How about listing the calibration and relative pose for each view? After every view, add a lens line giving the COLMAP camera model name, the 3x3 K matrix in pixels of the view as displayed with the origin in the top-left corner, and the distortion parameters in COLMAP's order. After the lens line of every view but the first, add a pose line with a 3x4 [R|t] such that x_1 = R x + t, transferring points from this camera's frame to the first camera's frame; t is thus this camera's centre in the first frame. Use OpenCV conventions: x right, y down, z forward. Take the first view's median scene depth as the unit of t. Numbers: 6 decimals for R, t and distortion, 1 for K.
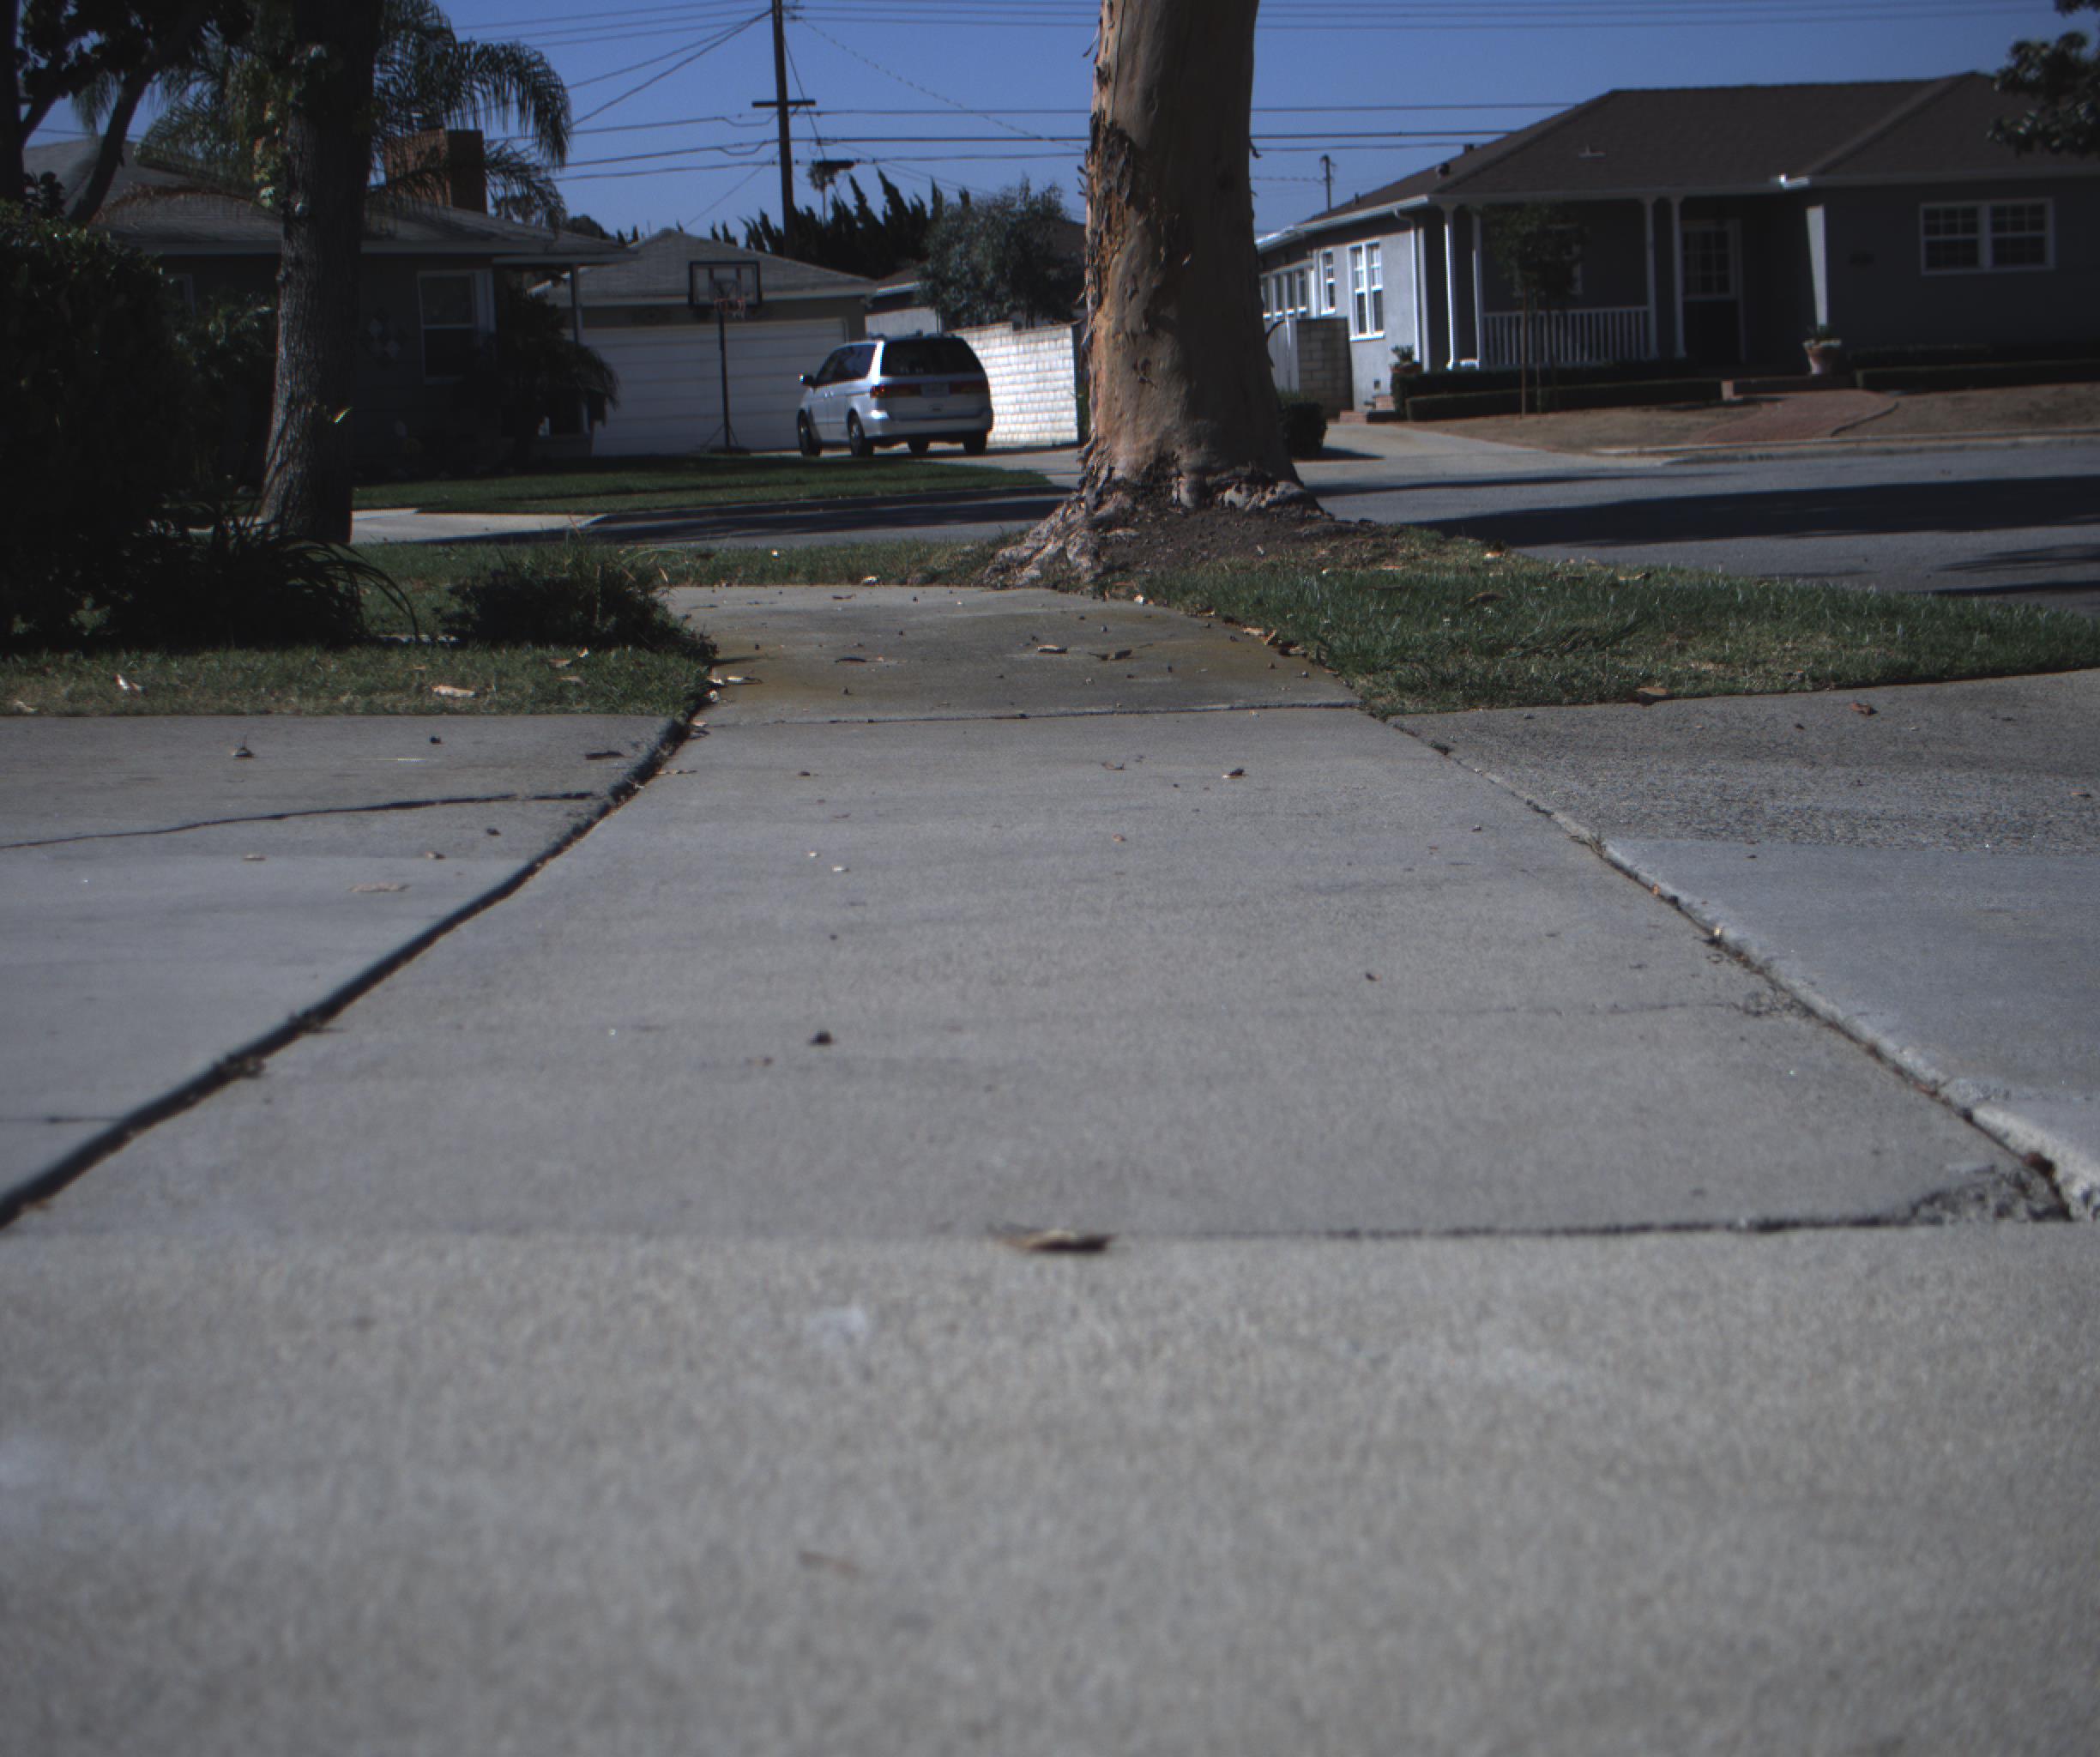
lens RADIAL K [[3943.4, 0, 1028.0], [0, 3943.4, 831.3], [0, 0, 1]] dist [-0.175795, 0.964611]
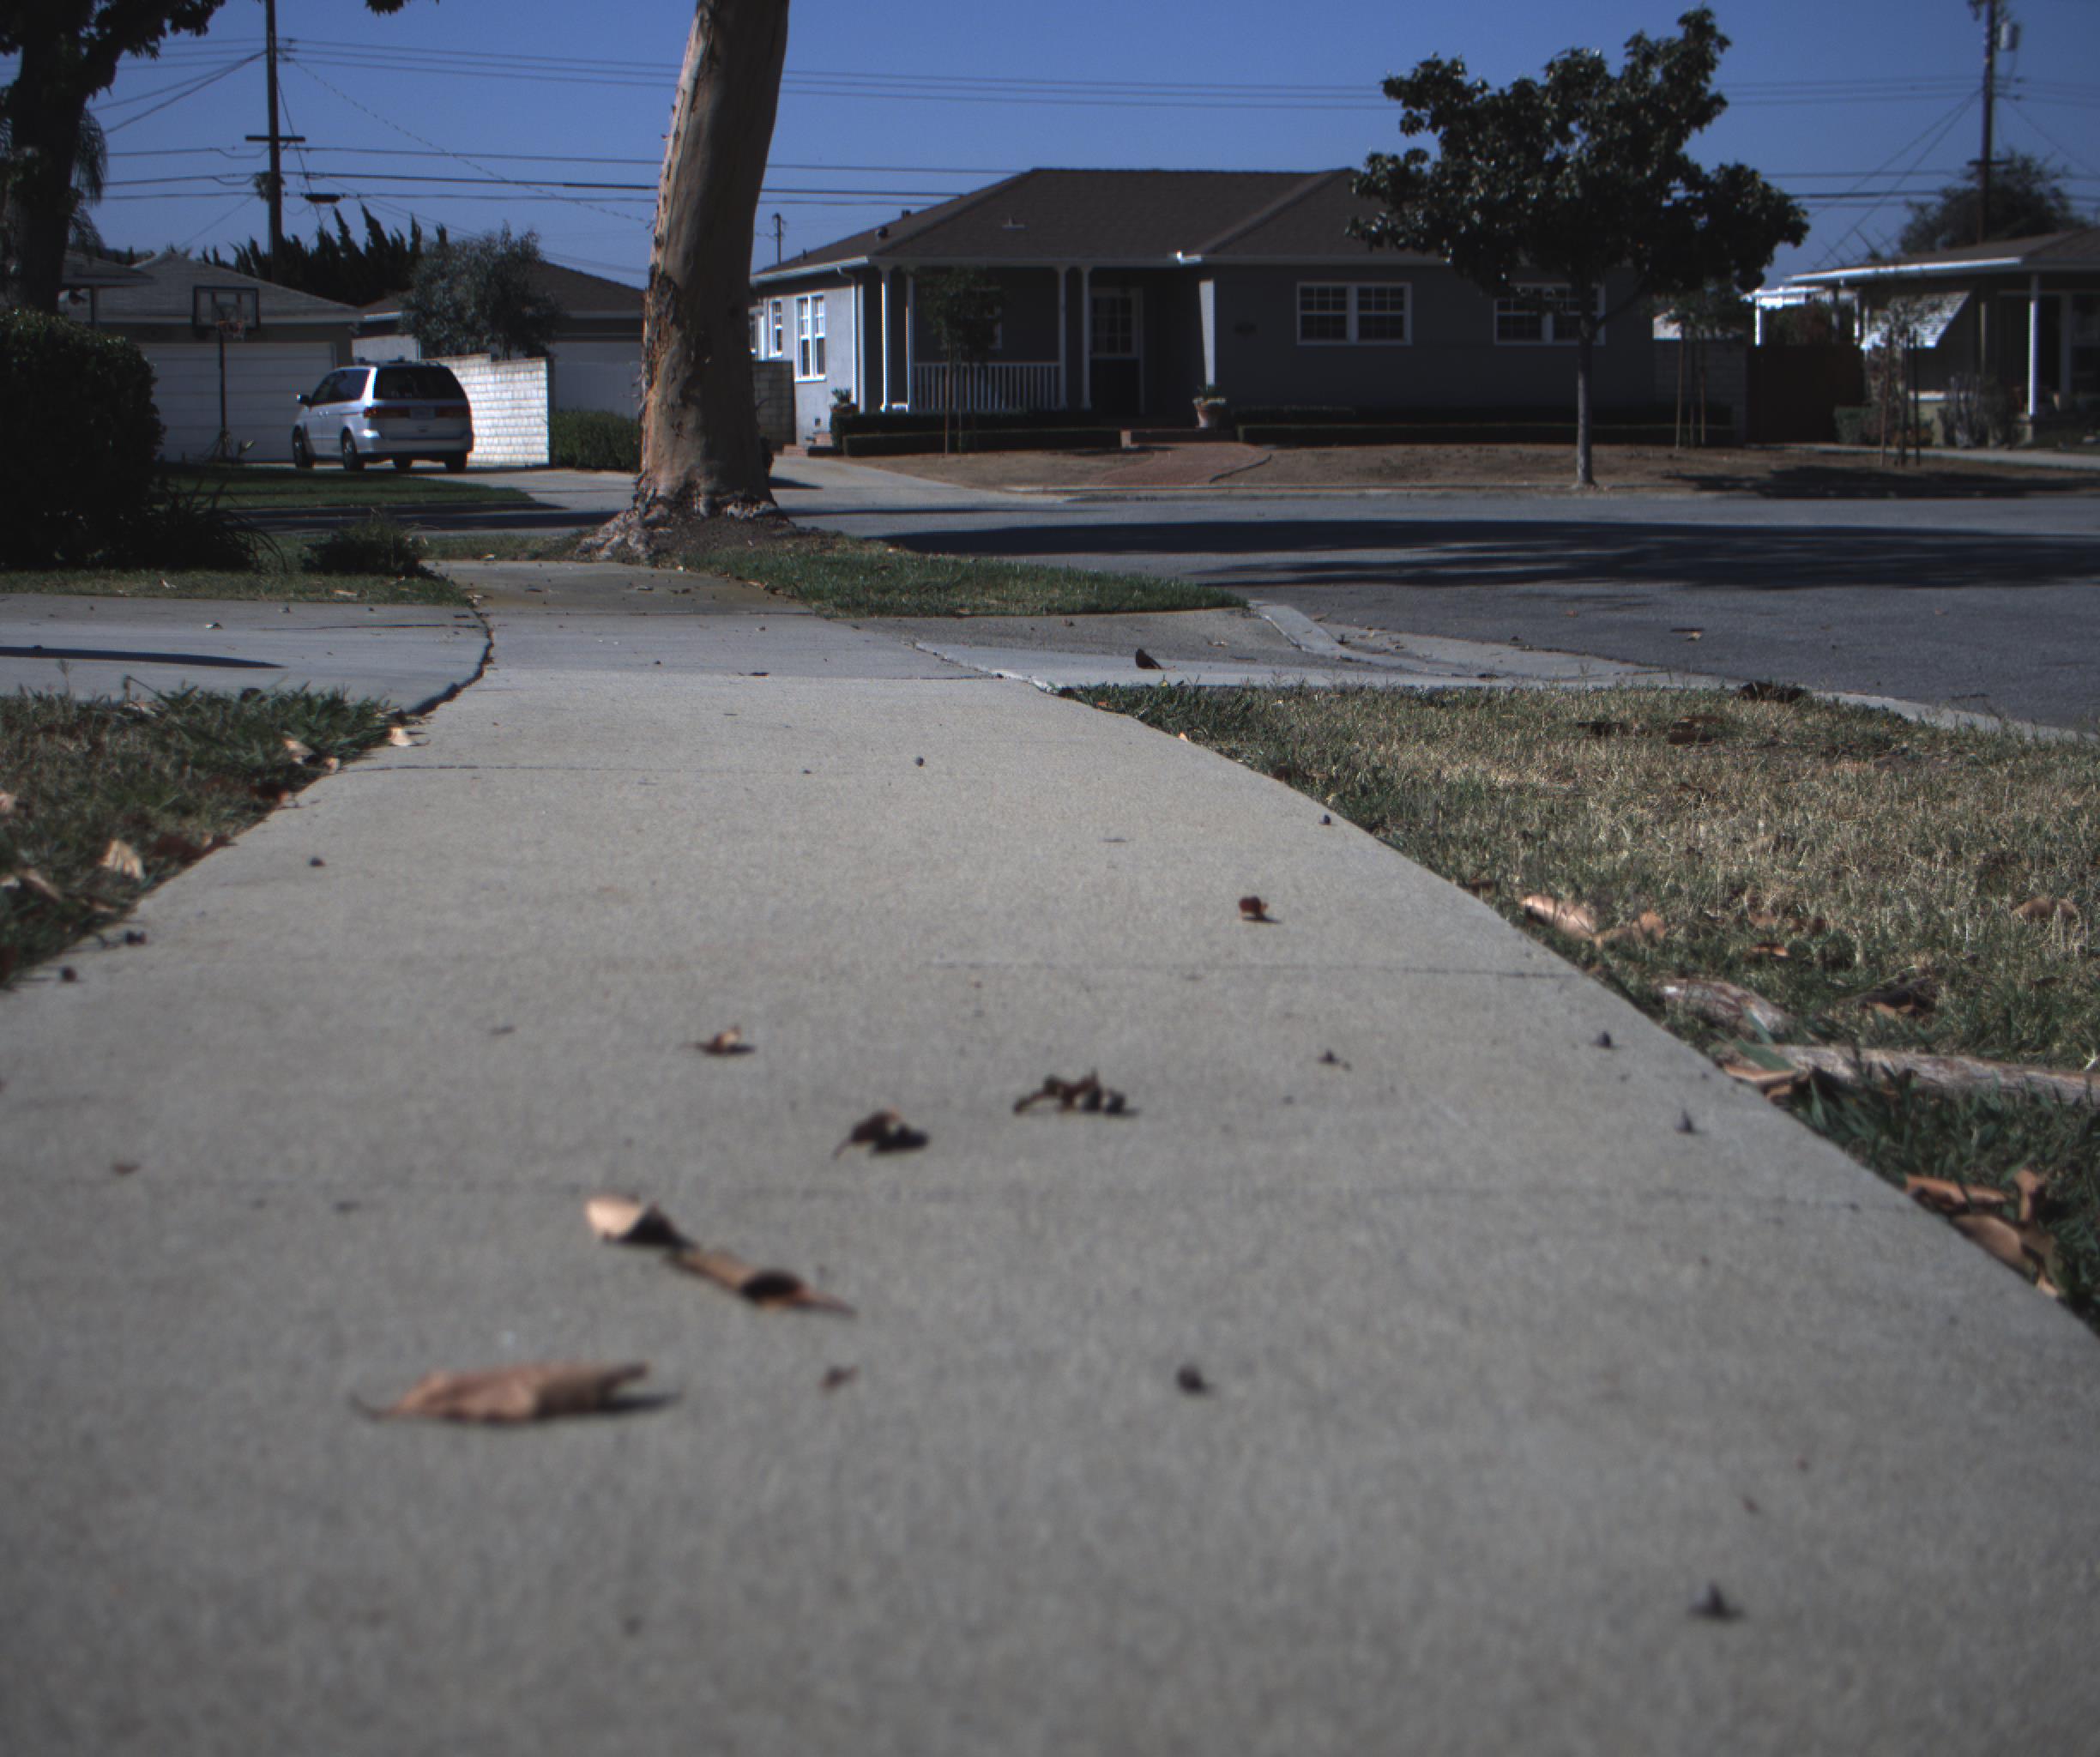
lens RADIAL K [[3943.4, 0, 1028.0], [0, 3943.4, 831.3], [0, 0, 1]] dist [-0.175795, 0.964611]
pose [[0.989162, 0.024760, 0.144725, -0.011794], [-0.023767, 0.999681, -0.008586, 0.011544], [-0.144891, 0.005053, 0.989435, -0.122472]]
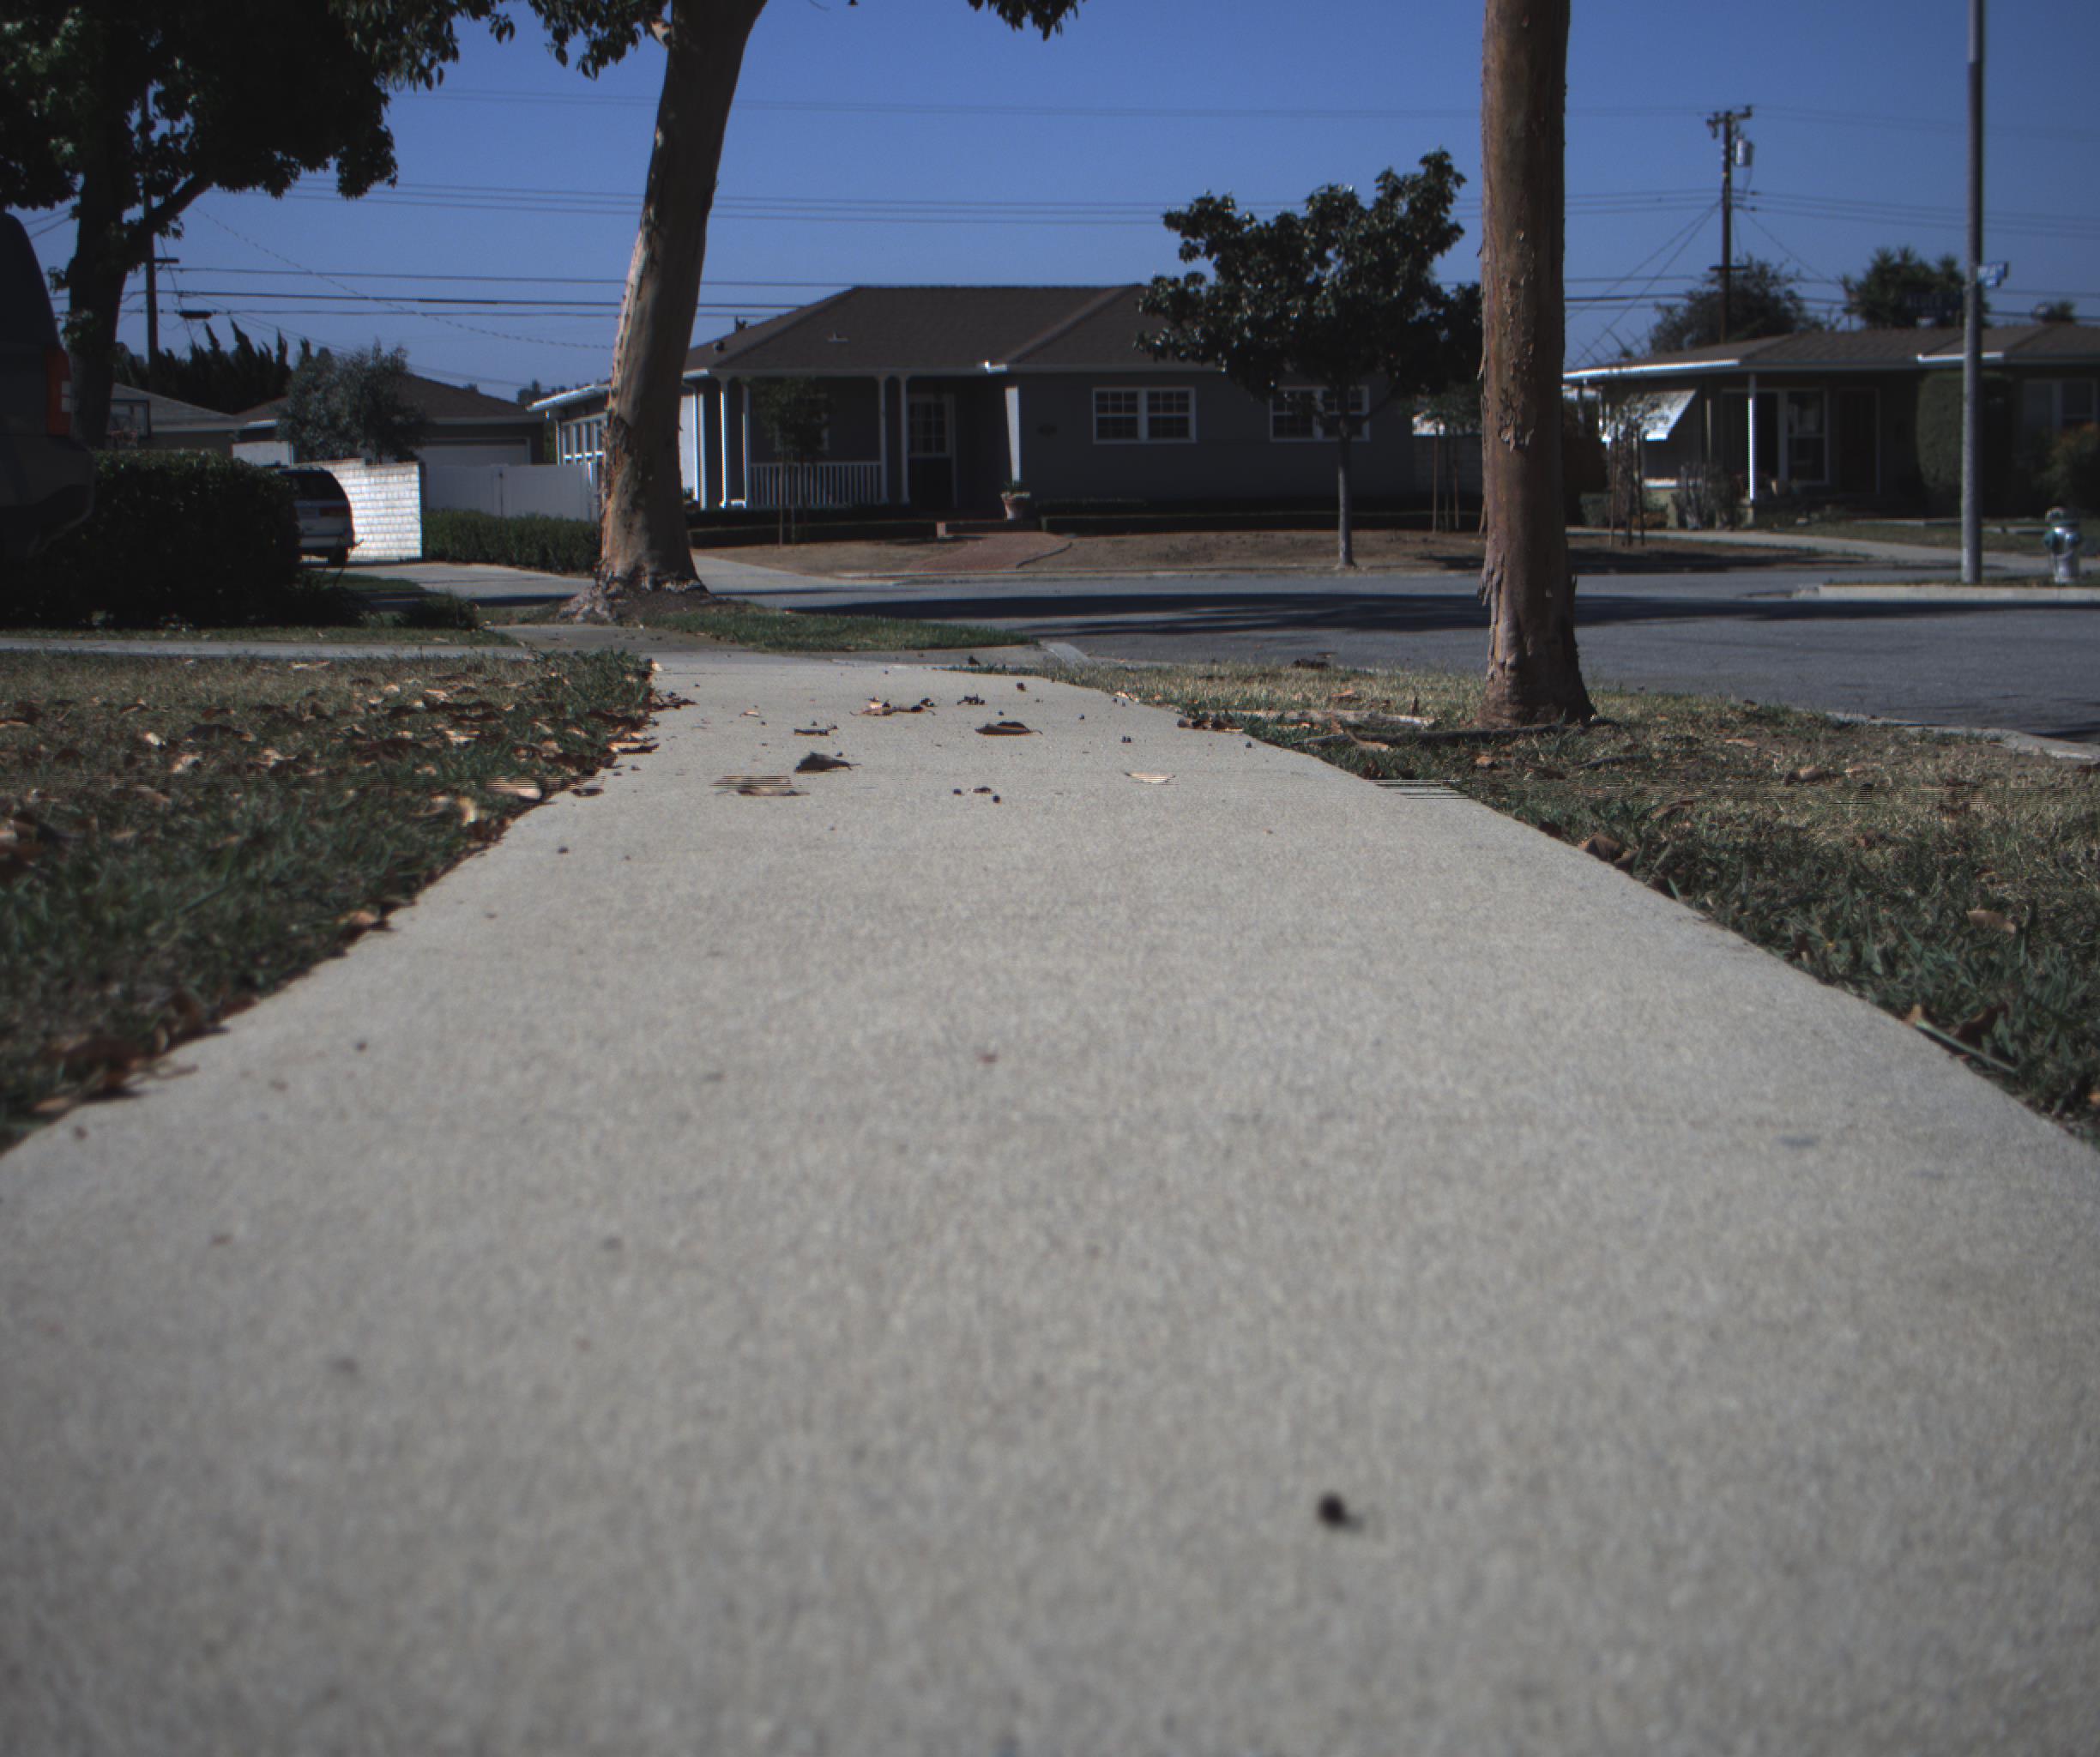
lens RADIAL K [[3943.4, 0, 1028.0], [0, 3943.4, 831.3], [0, 0, 1]] dist [-0.175795, 0.964611]
pose [[0.981499, 0.014767, 0.190896, -0.035259], [-0.008809, 0.999448, -0.032023, 0.025163], [-0.191263, 0.029749, 0.981088, -0.248521]]
